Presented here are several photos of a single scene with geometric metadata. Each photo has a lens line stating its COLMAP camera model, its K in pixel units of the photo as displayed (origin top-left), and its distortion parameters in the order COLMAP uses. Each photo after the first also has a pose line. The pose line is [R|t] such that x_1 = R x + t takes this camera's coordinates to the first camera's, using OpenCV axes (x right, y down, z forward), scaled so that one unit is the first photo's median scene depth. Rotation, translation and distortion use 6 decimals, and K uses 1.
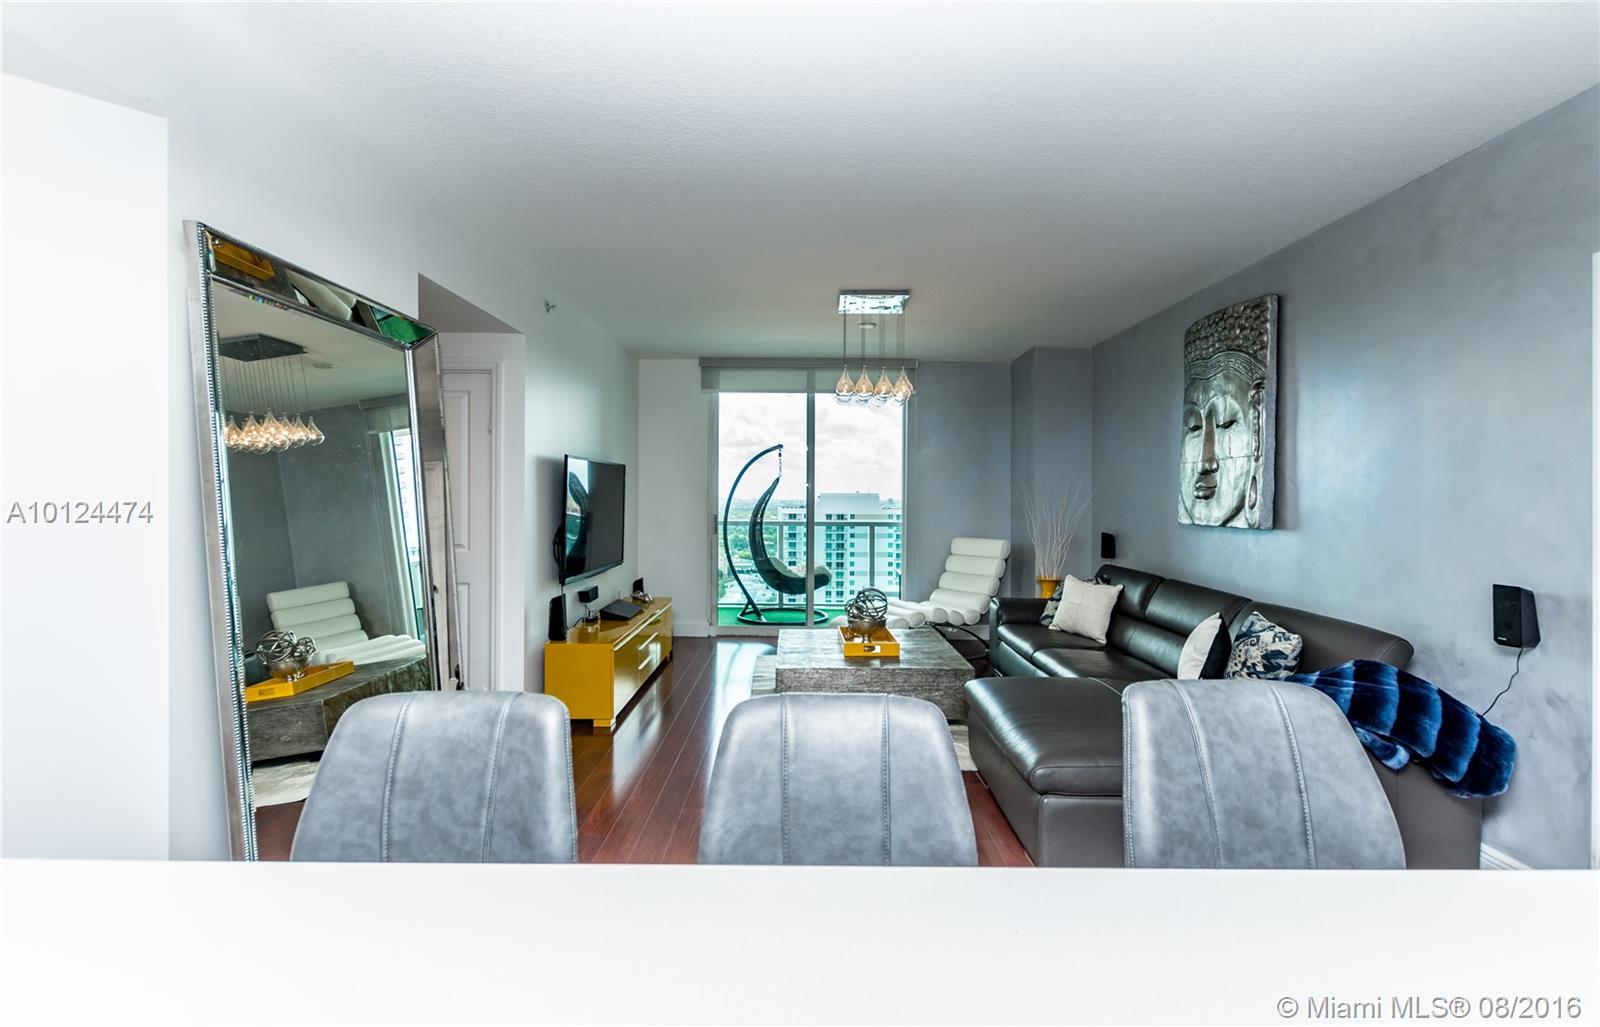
lens RADIAL K [[691.8, 0, 799.3], [0, 691.8, 498.3], [0, 0, 1]] dist [0.002427, -0.000112]
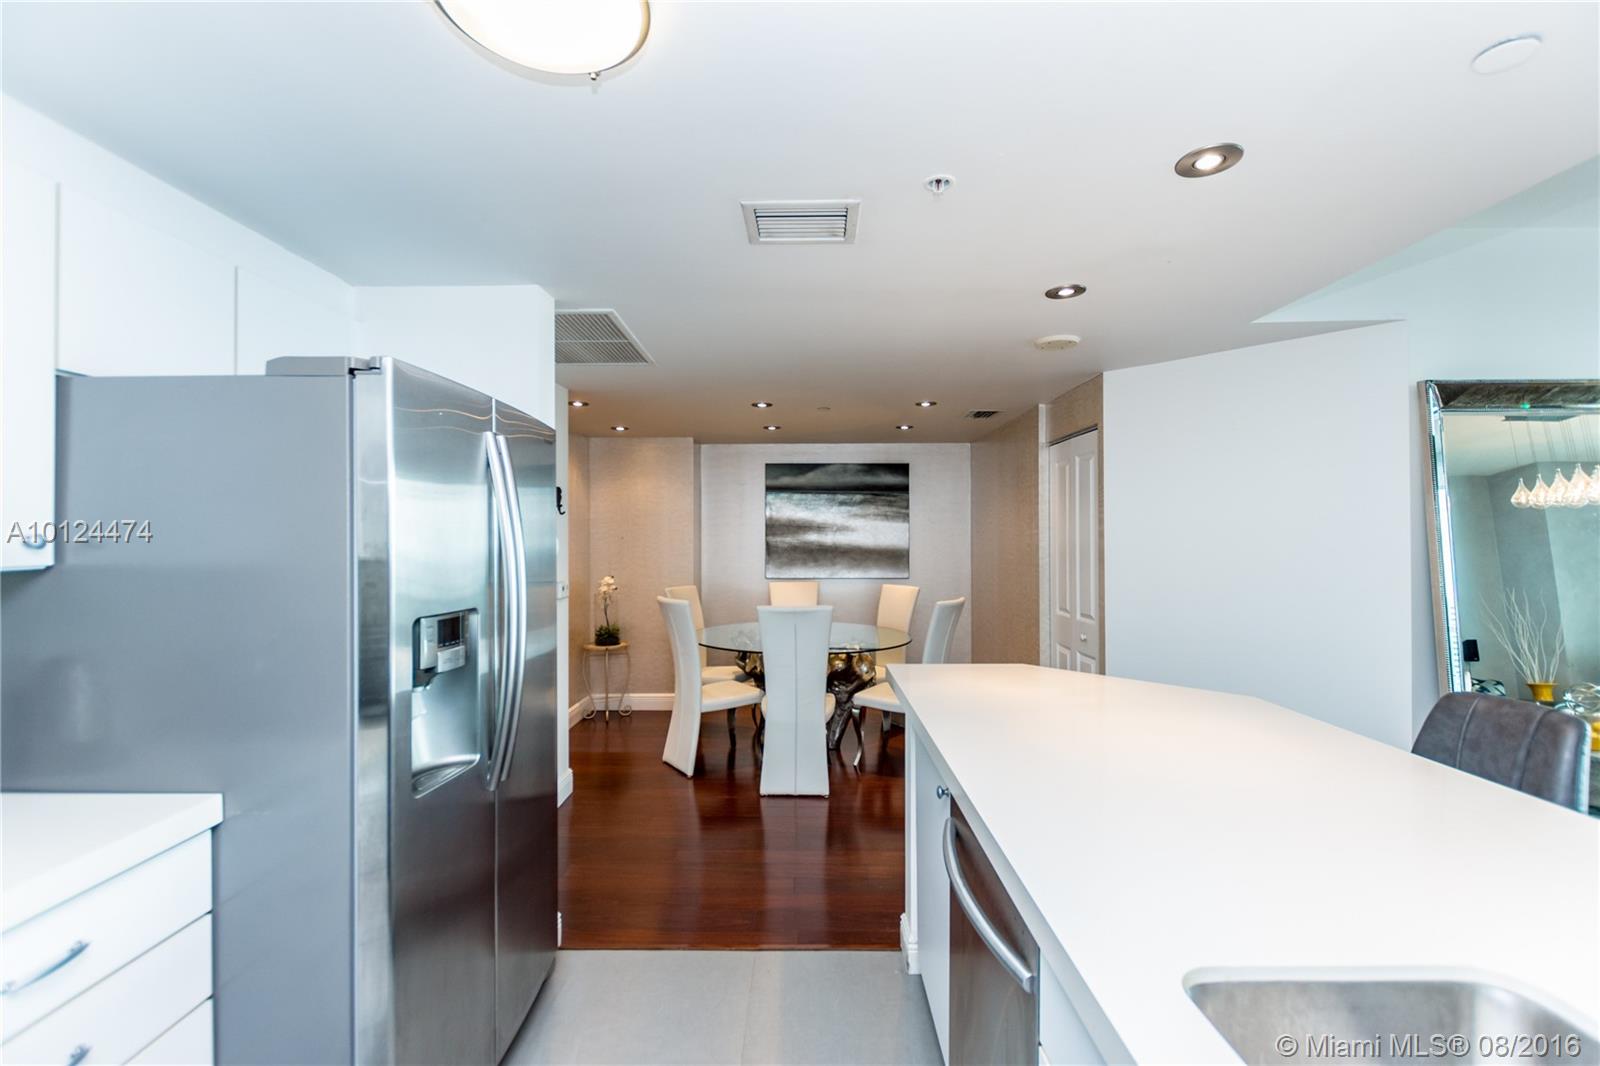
lens RADIAL K [[690.7, 0, 800.6], [0, 690.7, 529.6], [0, 0, 1]] dist [0.011202, -0.005017]
pose [[-0.001652, -0.014686, -0.999891, 0.282081], [0.001355, 0.999891, -0.014688, -0.020864], [0.999998, -0.001379, -0.001632, -0.156161]]
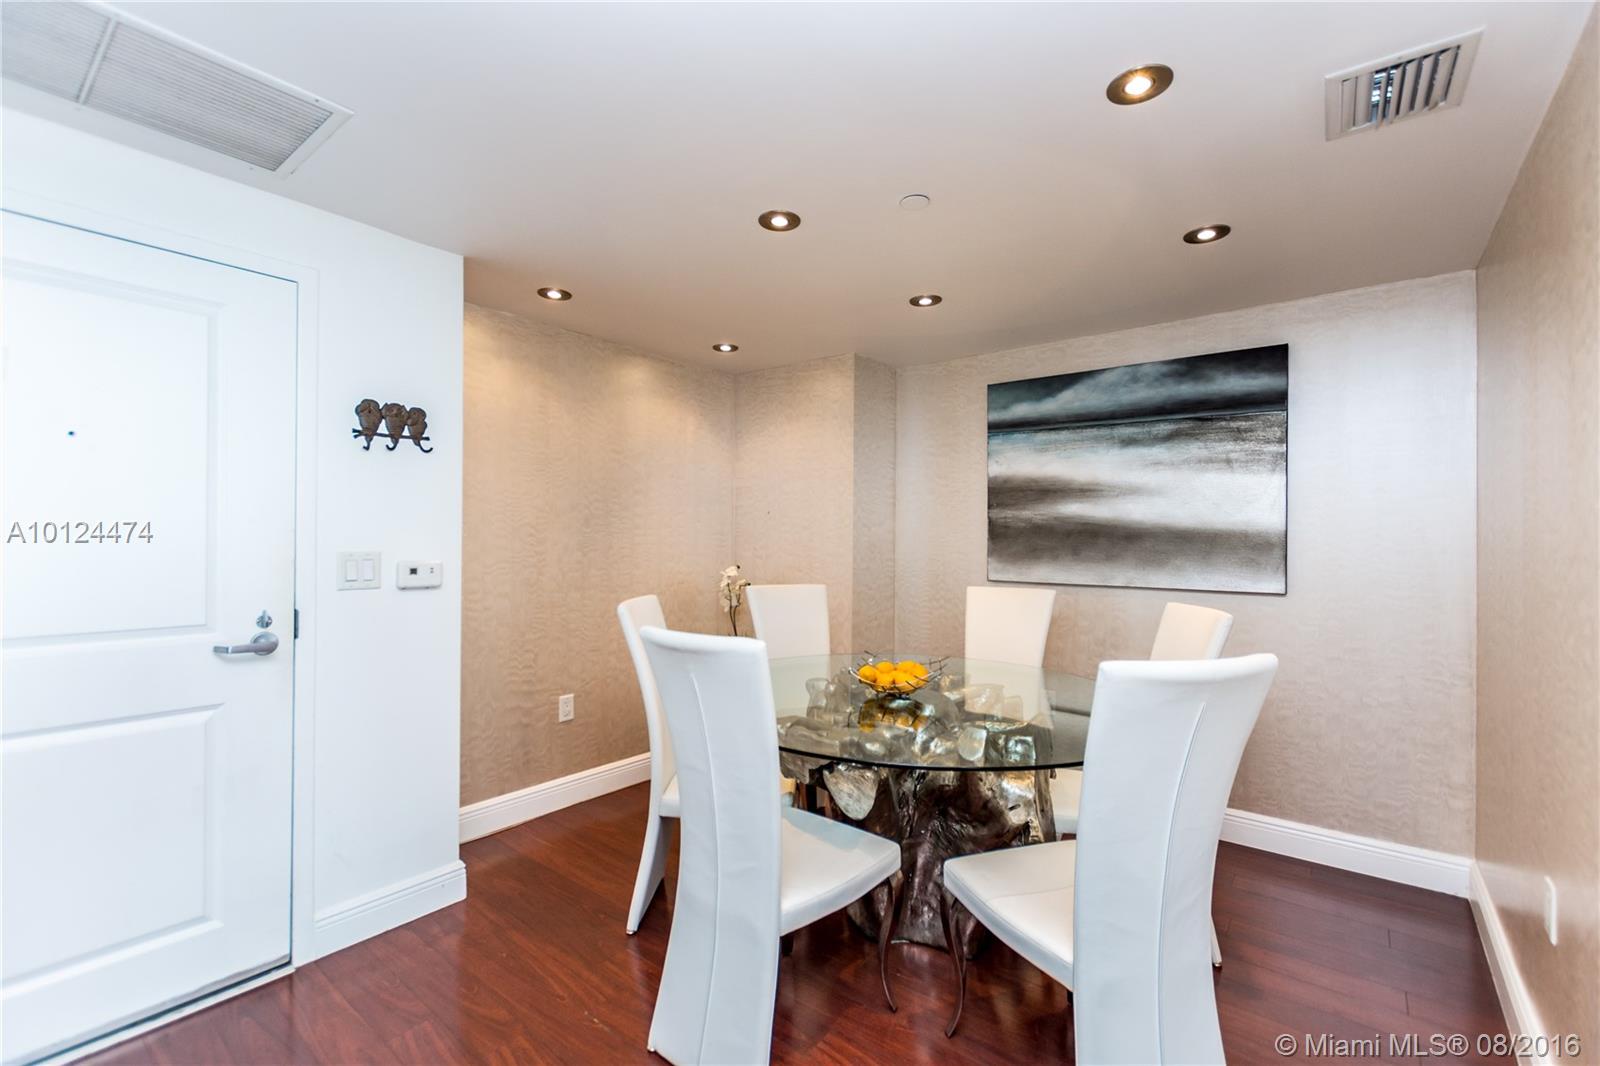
lens RADIAL K [[690.7, 0, 800.1], [0, 690.7, 535.2], [0, 0, 1]] dist [0.011202, -0.005017]
pose [[-0.615638, -0.012073, -0.787936, -0.391342], [-0.009457, 0.999924, -0.007933, 0.015238], [0.787972, 0.002568, -0.615705, 0.126462]]
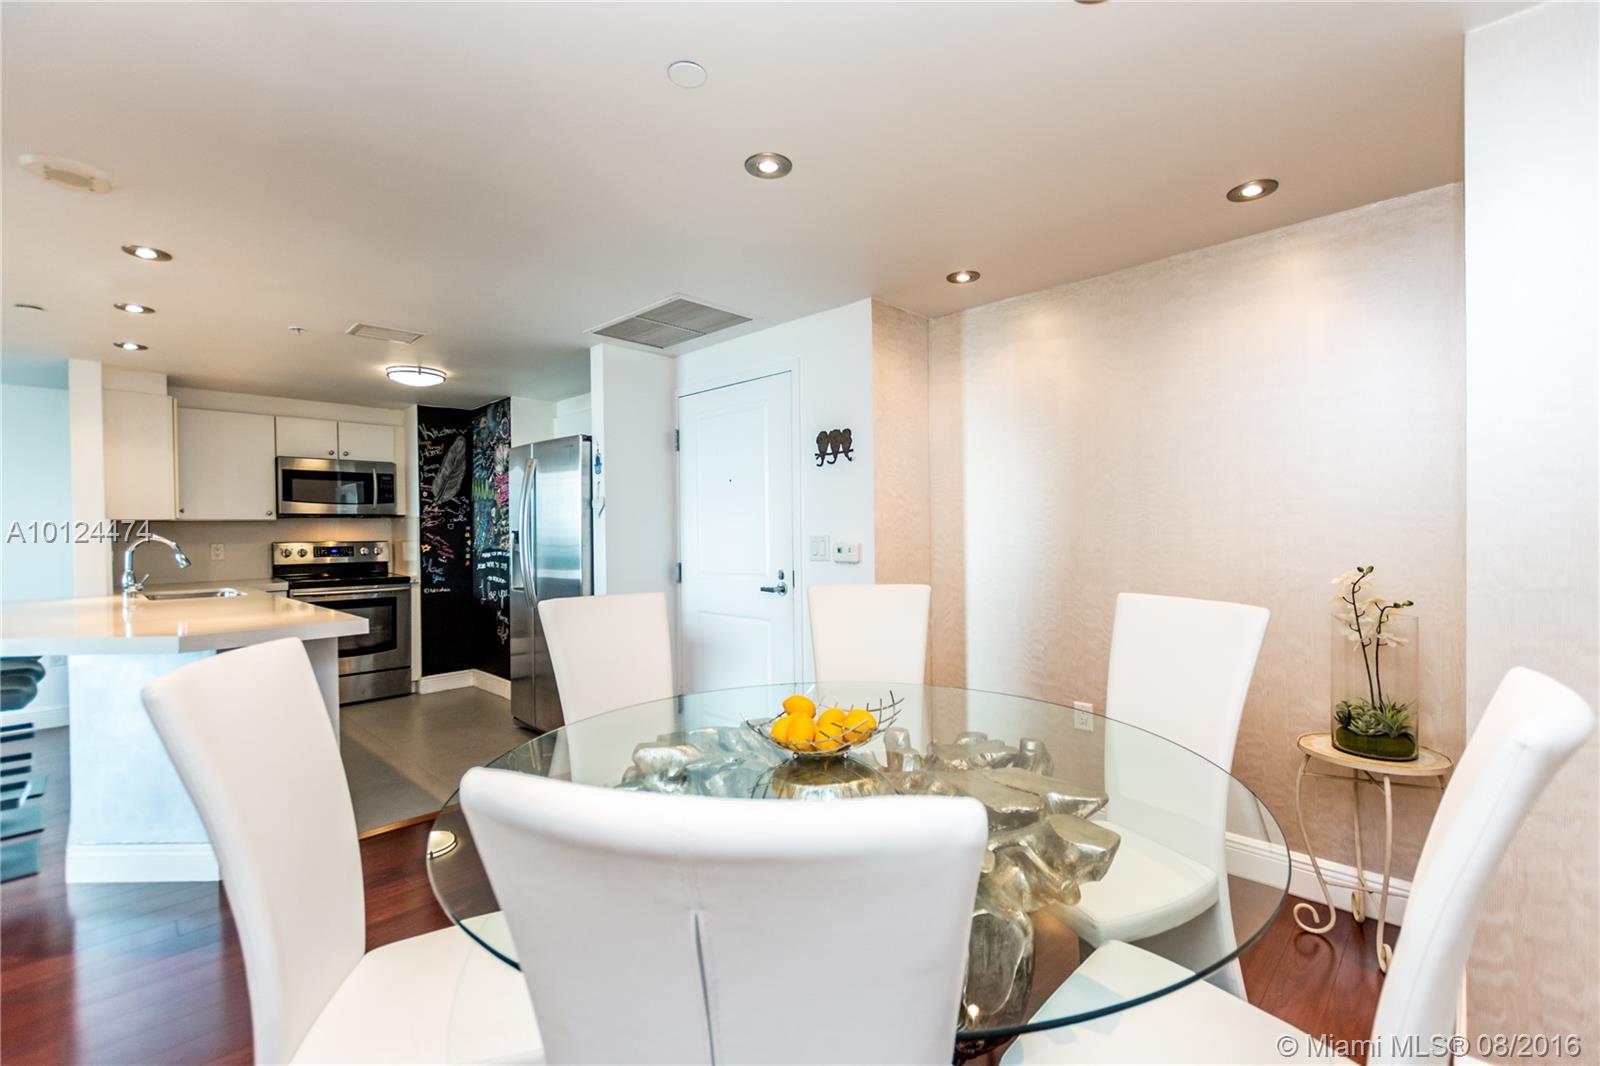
lens RADIAL K [[690.7, 0, 801.9], [0, 690.7, 535.8], [0, 0, 1]] dist [0.011202, -0.005017]
pose [[-0.723026, -0.001641, 0.690819, -1.152254], [0.009637, 0.999876, 0.012462, 0.017422], [-0.690754, 0.015668, -0.722920, 0.116397]]
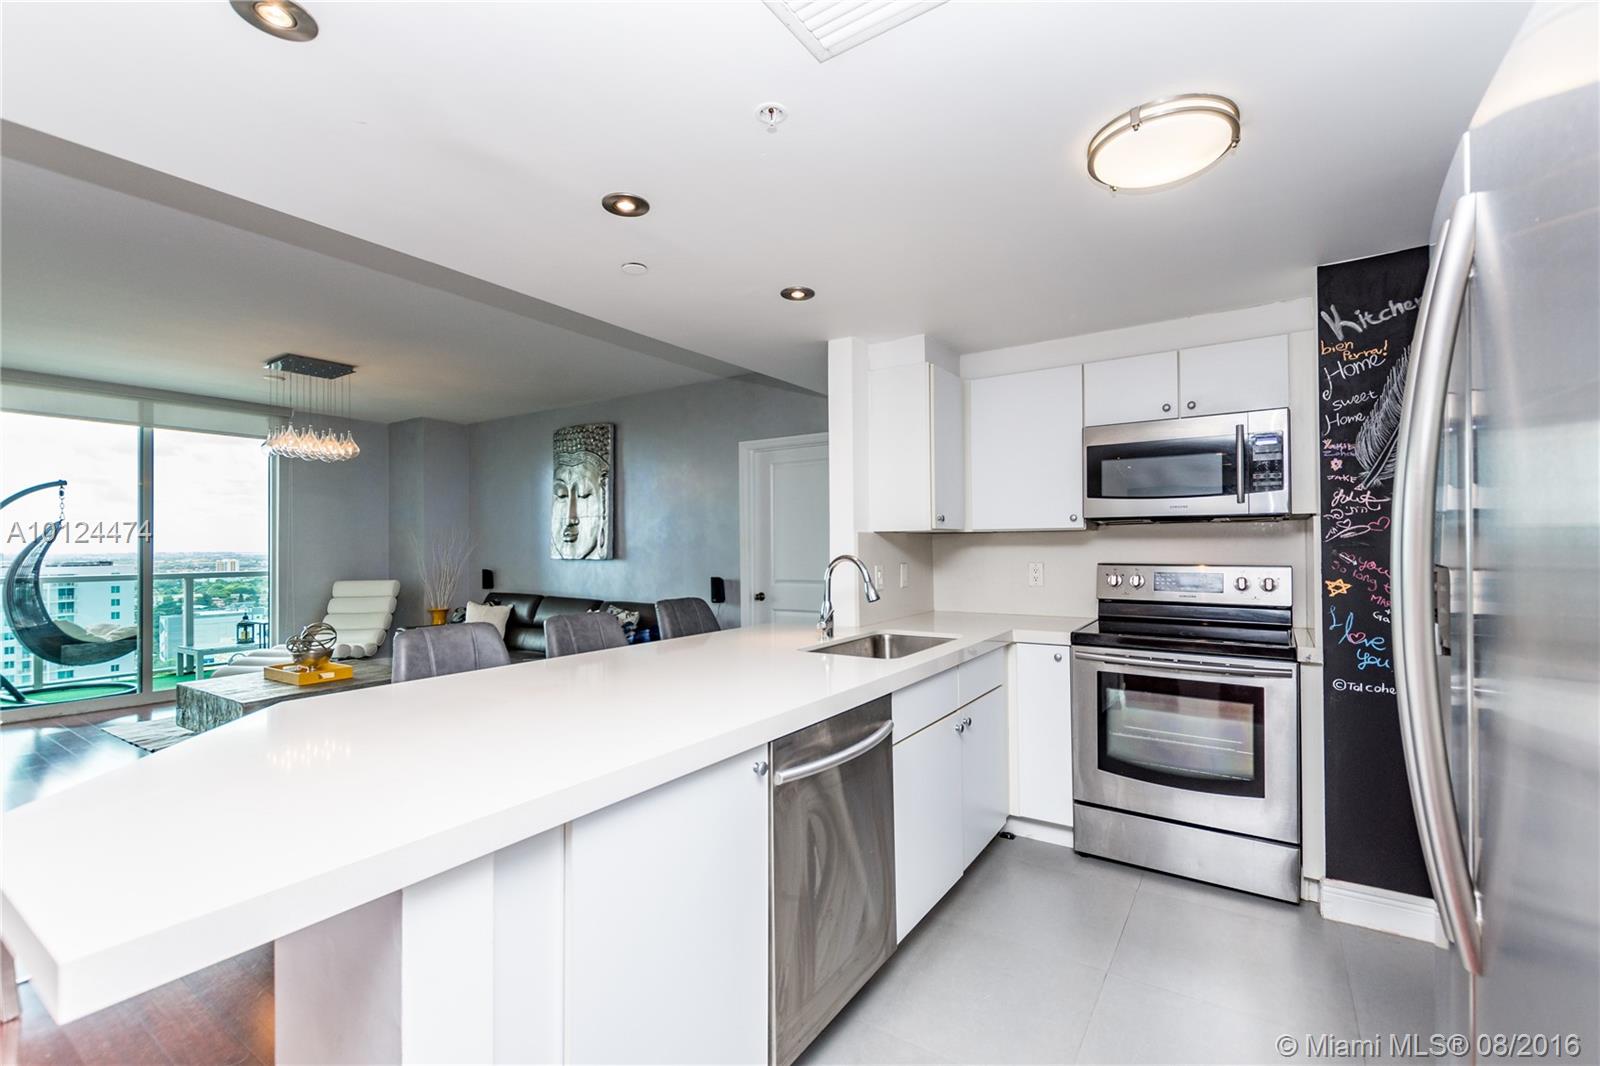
lens RADIAL K [[690.7, 0, 802.1], [0, 690.7, 537.2], [0, 0, 1]] dist [0.011202, -0.005017]
pose [[0.548768, -0.000745, 0.835974, -0.435157], [0.011830, 0.999906, -0.006874, 0.006793], [-0.835891, 0.013661, 0.548726, -0.297572]]
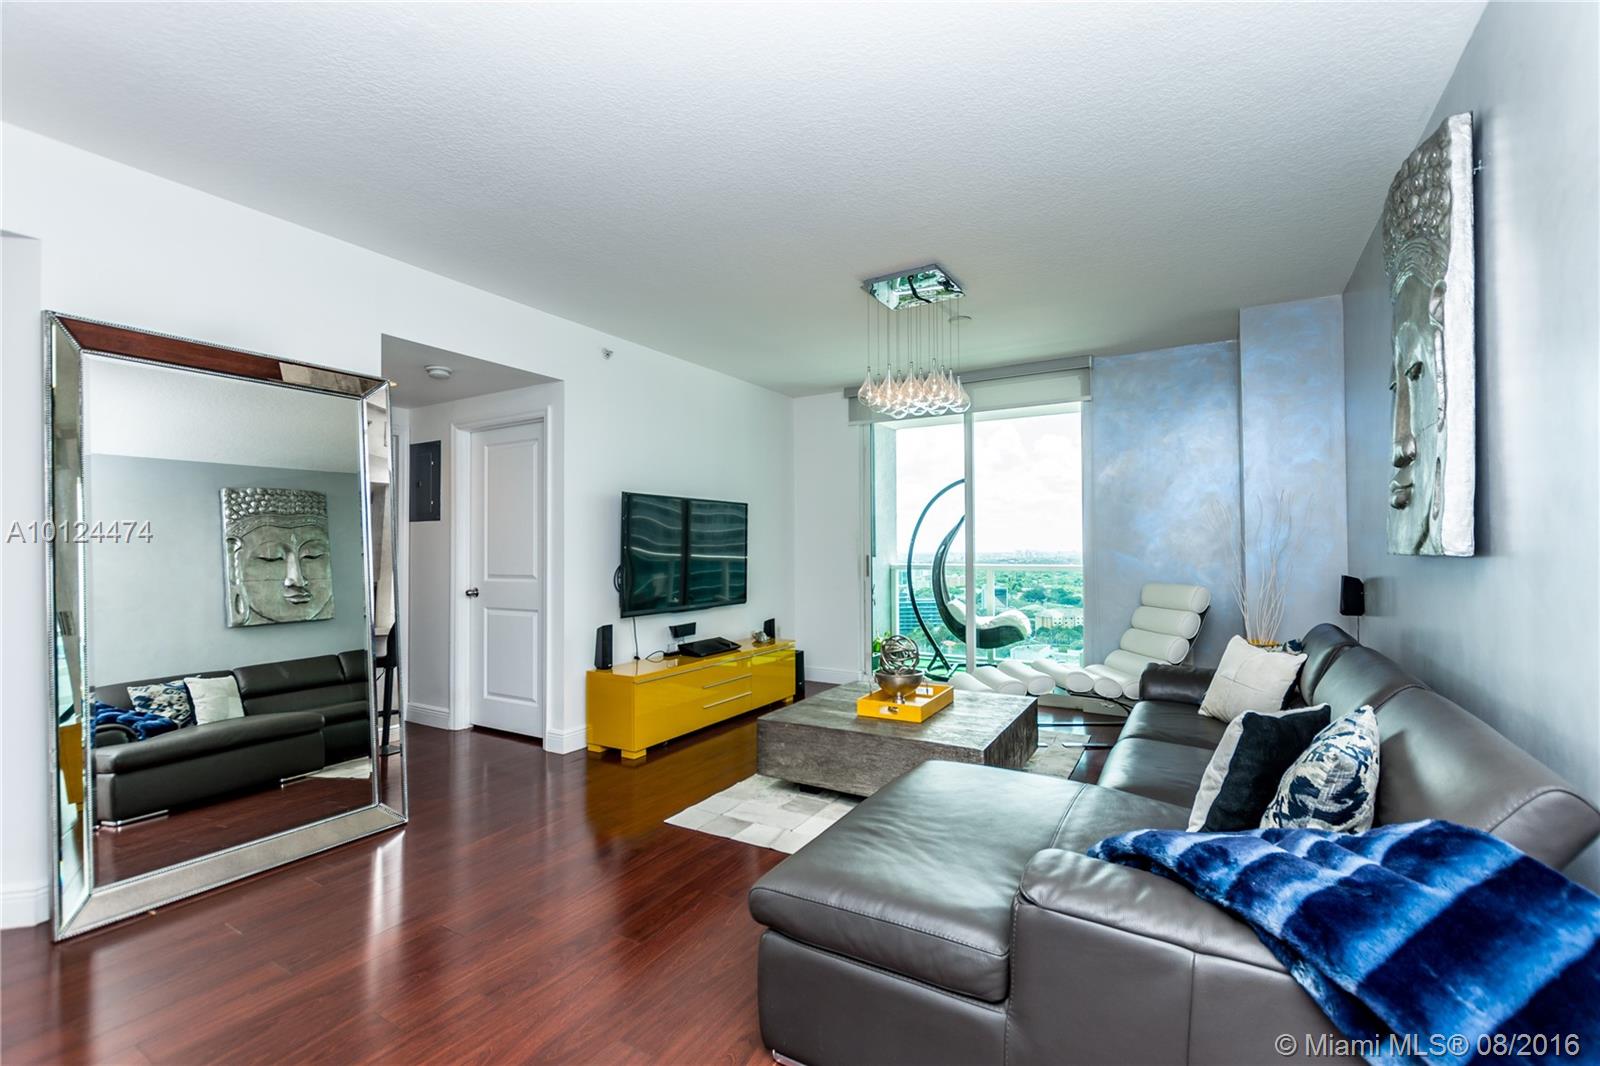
lens RADIAL K [[690.7, 0, 801.1], [0, 690.7, 540.2], [0, 0, 1]] dist [0.011202, -0.005017]
pose [[0.862095, -0.016978, -0.506462, 0.445825], [0.007191, 0.999748, -0.021275, 0.035541], [0.506695, 0.014699, 0.862000, 0.252388]]
